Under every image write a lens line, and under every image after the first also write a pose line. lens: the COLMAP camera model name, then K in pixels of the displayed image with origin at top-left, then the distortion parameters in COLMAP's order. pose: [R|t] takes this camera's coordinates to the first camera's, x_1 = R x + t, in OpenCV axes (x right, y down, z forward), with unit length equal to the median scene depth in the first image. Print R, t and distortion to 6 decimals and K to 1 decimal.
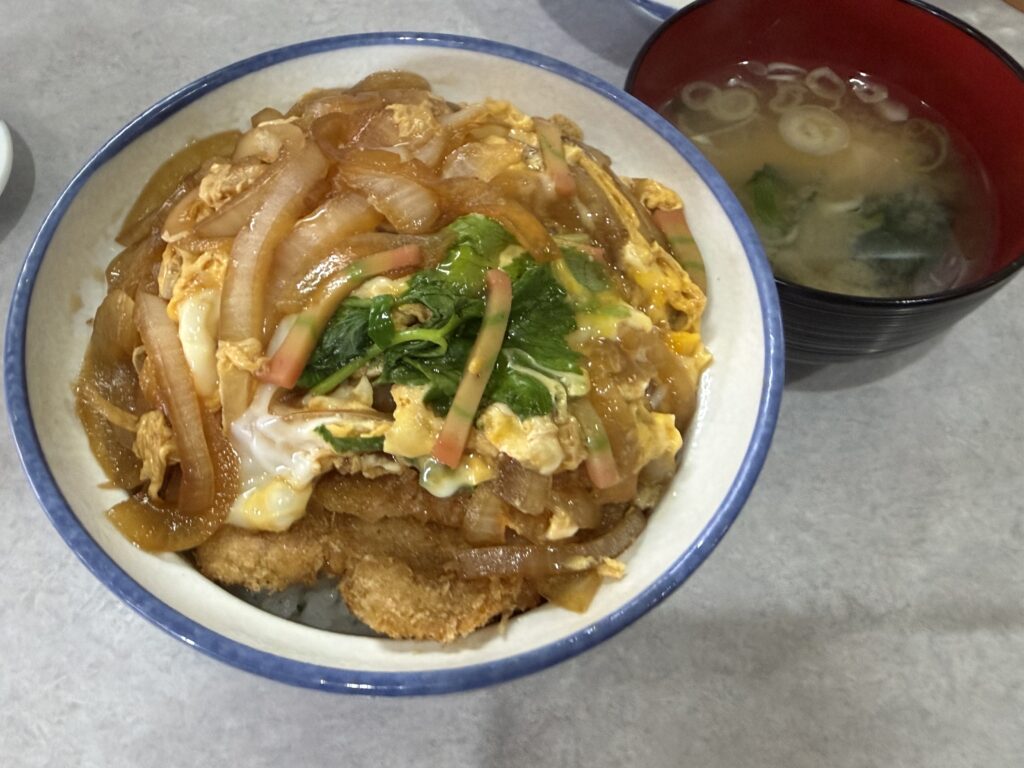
lens RADIAL K [[993.7, 0, 440.7], [0, 993.7, 384.9], [0, 0, 1]] dist [0.010670, -0.001720]
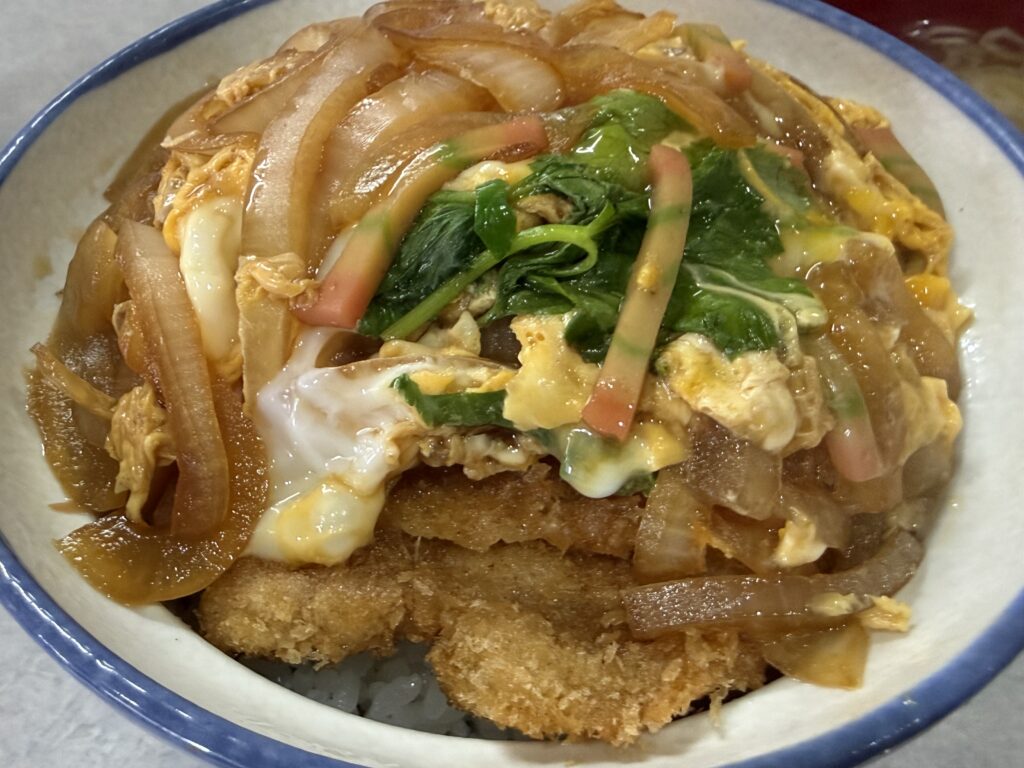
lens RADIAL K [[993.7, 0, 440.7], [0, 993.7, 384.9], [0, 0, 1]] dist [0.010670, -0.001720]
pose [[0.999274, -0.024048, -0.029552, -0.075051], [0.018551, 0.984585, -0.173921, 0.147830], [0.033279, 0.173247, 0.984316, 0.379915]]
